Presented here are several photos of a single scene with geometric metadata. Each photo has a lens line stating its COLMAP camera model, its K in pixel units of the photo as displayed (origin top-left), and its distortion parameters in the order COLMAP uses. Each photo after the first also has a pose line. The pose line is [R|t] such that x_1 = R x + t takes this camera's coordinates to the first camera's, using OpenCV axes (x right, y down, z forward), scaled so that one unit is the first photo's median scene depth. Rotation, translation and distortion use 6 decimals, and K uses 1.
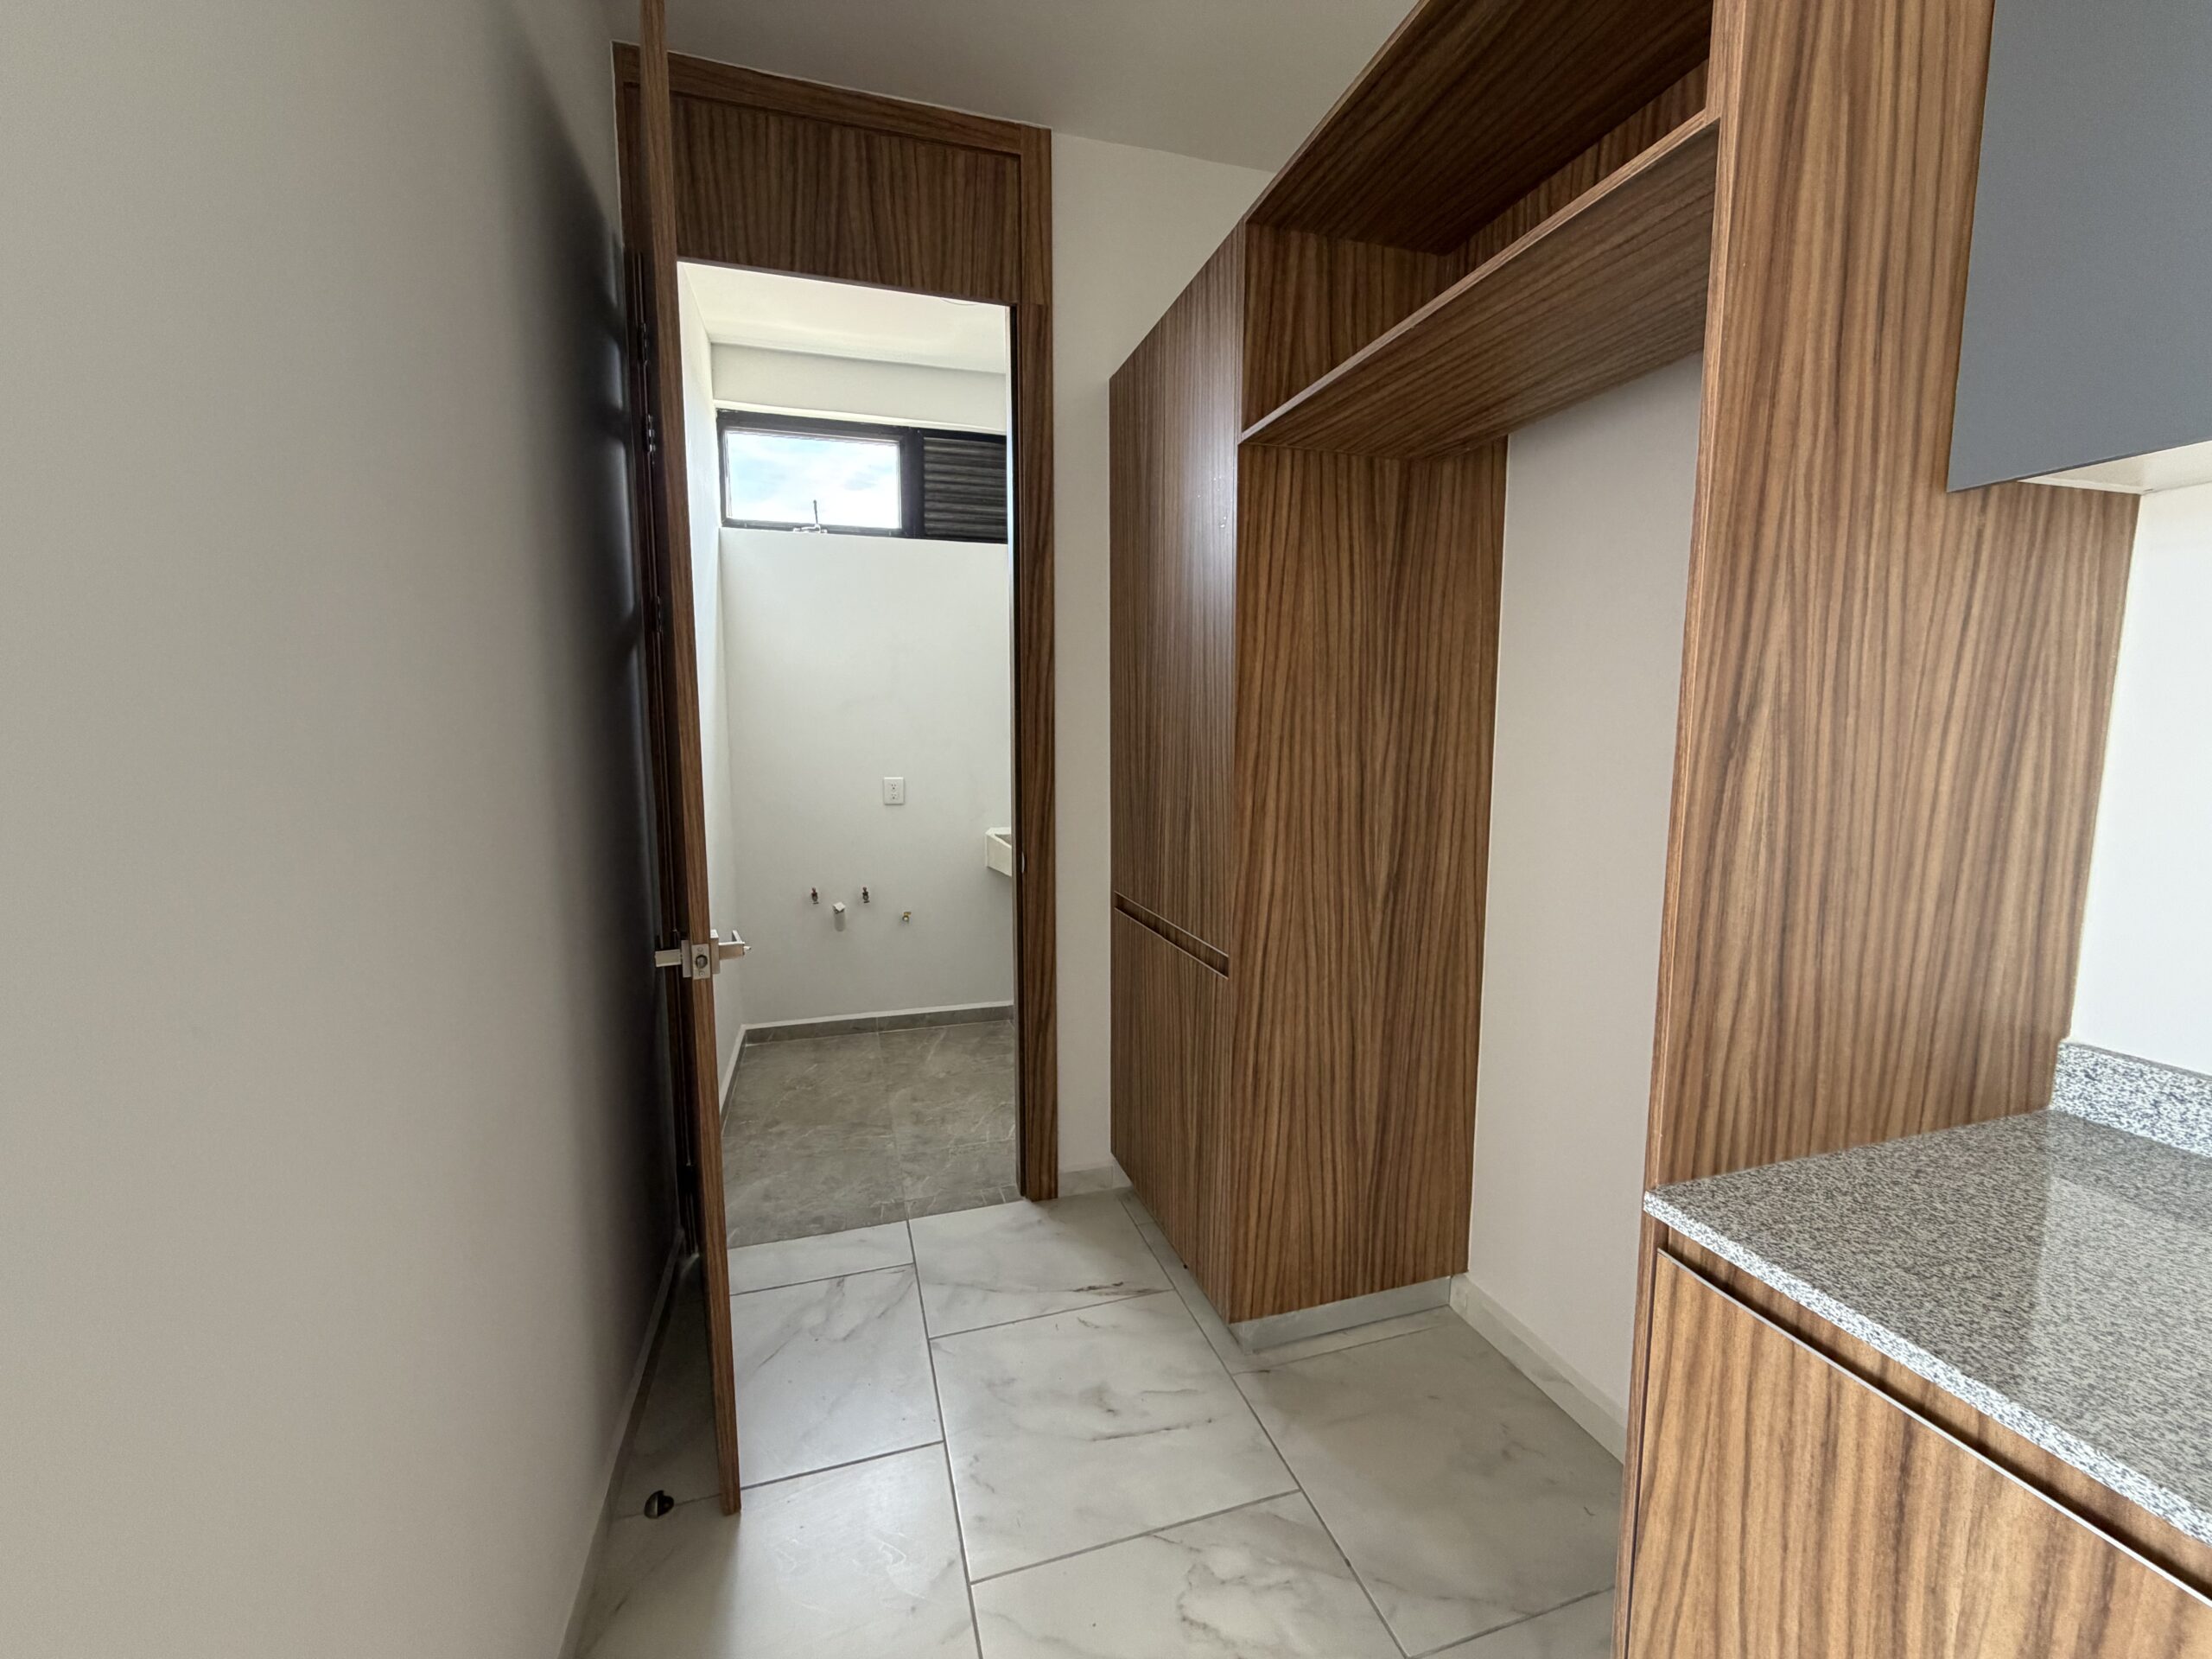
lens RADIAL K [[879.1, 0, 1096.7], [0, 879.1, 833.8], [0, 0, 1]] dist [-0.001102, -0.000054]
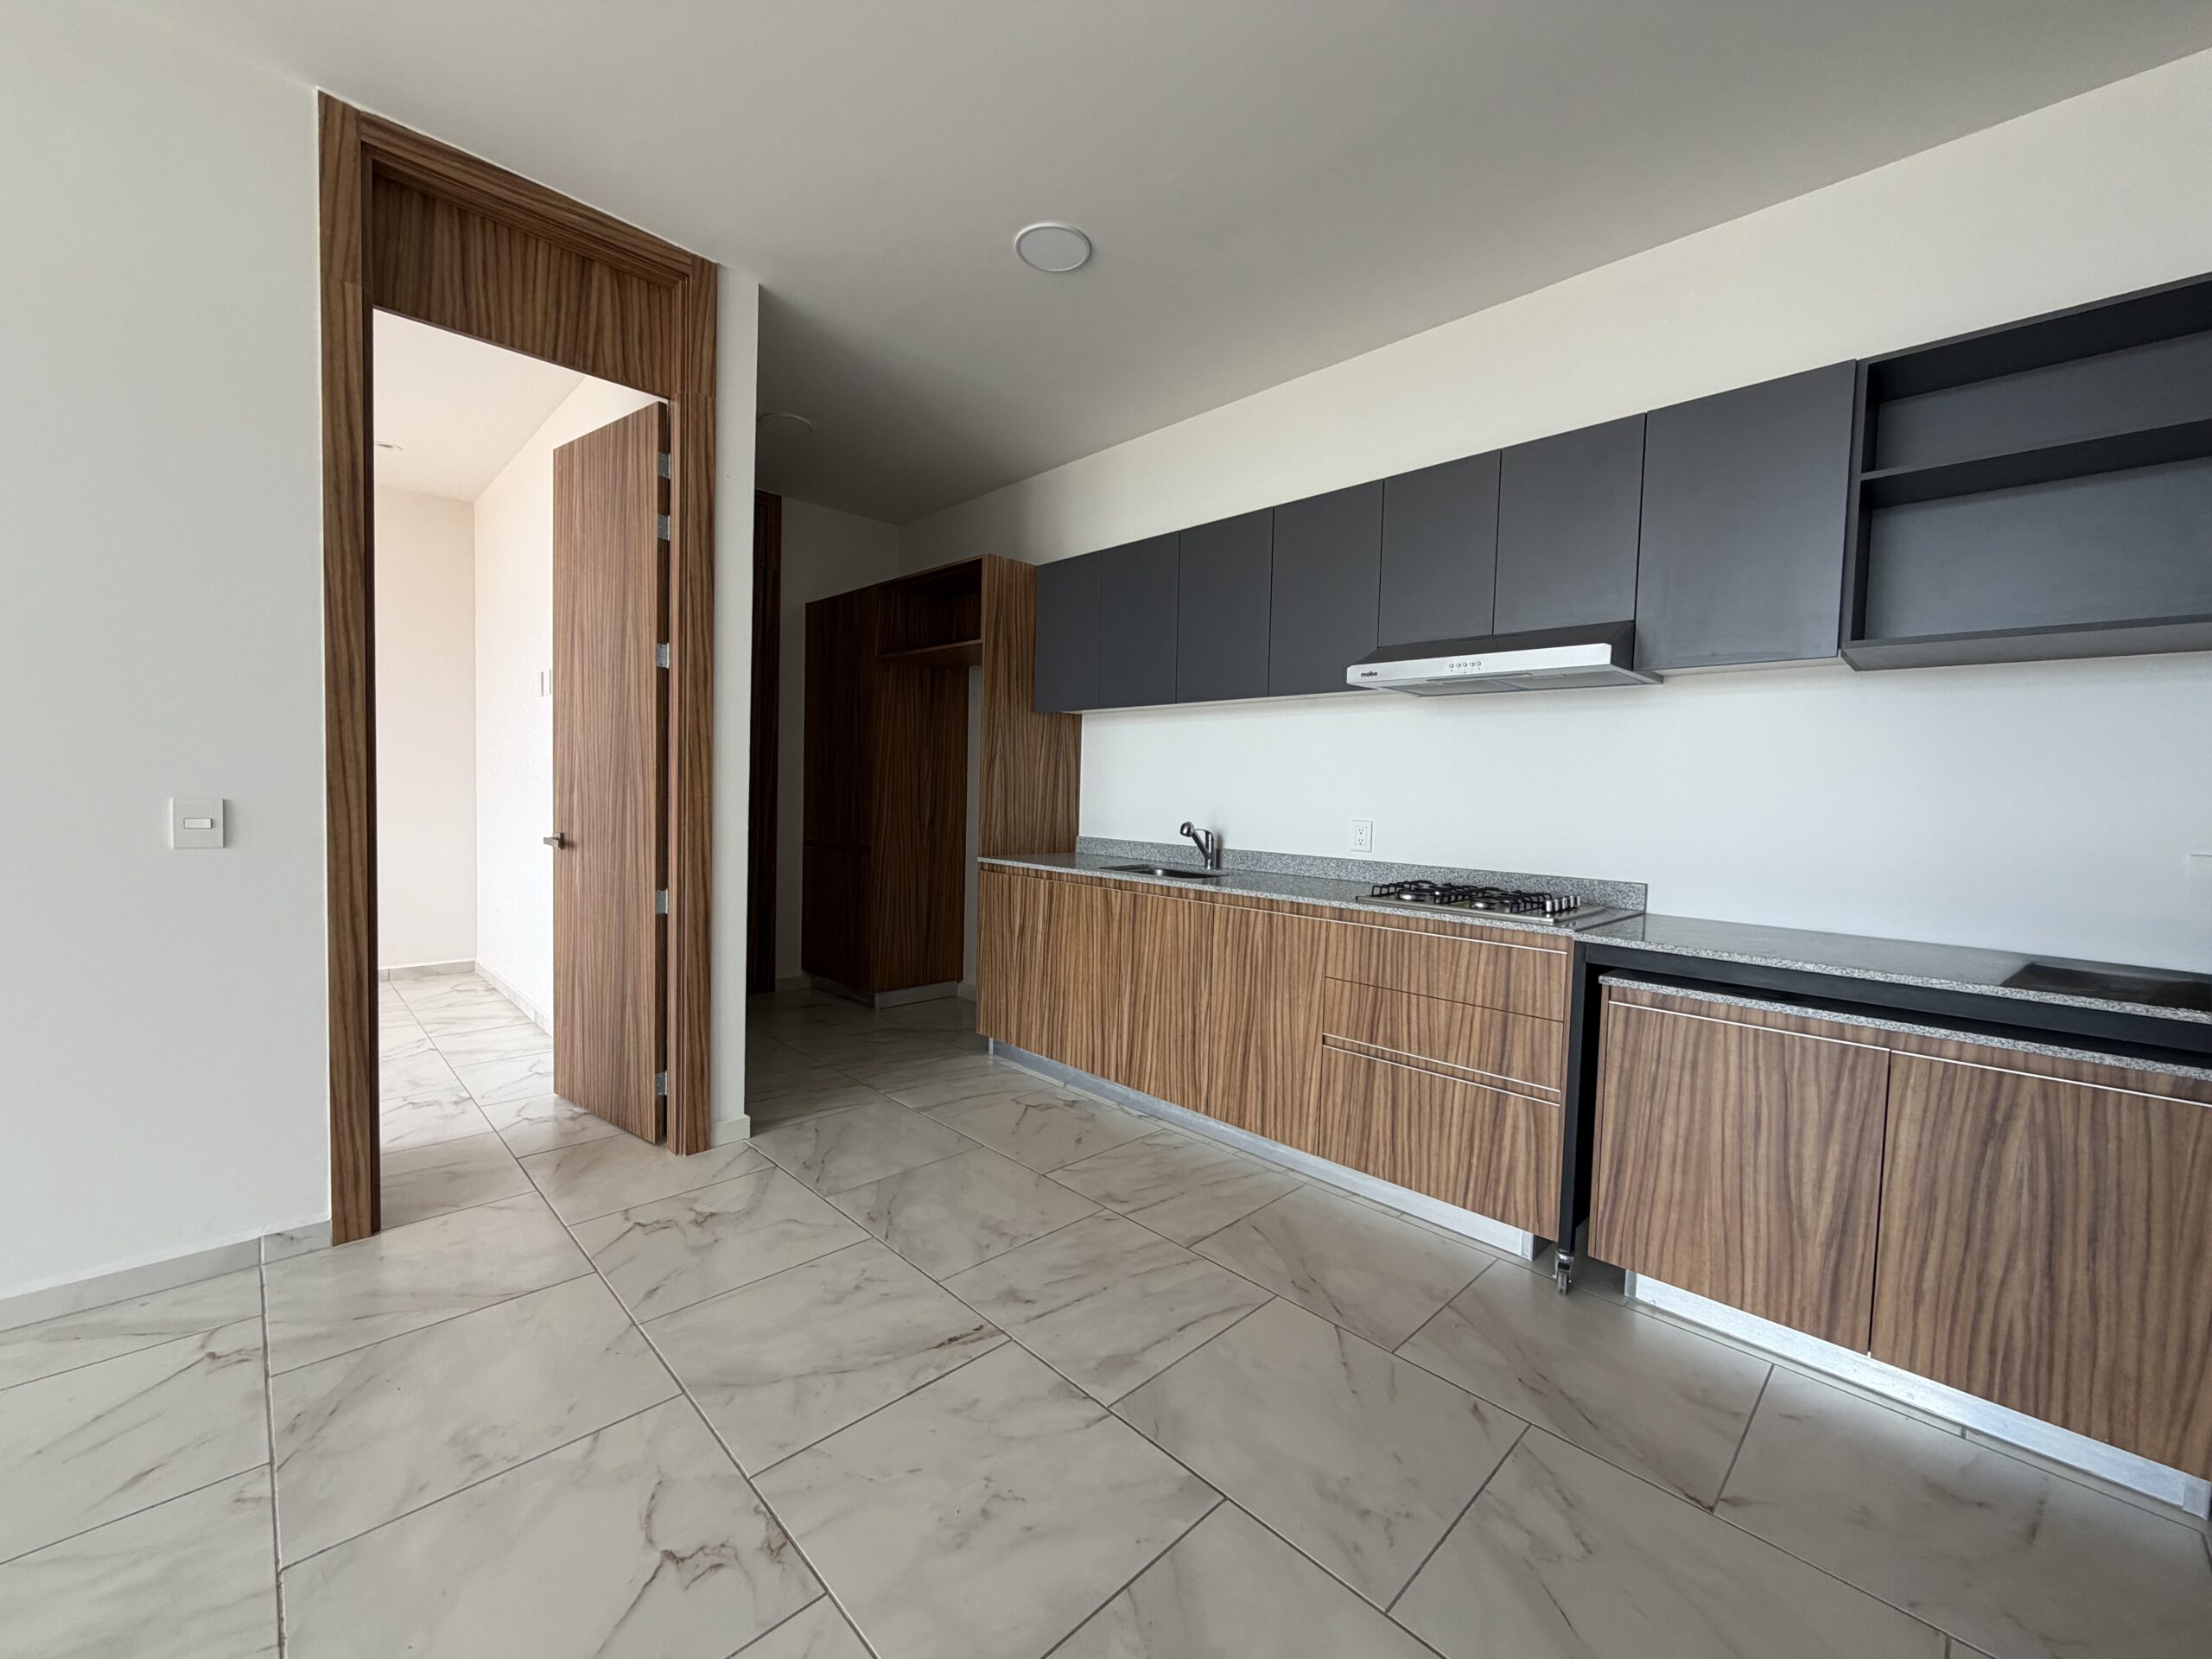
lens RADIAL K [[879.1, 0, 1096.7], [0, 879.1, 833.8], [0, 0, 1]] dist [-0.001102, -0.000054]
pose [[0.884498, 0.005496, 0.466512, -0.430150], [0.024803, 0.997963, -0.058782, 0.246675], [-0.465884, 0.063563, 0.882560, -1.474211]]
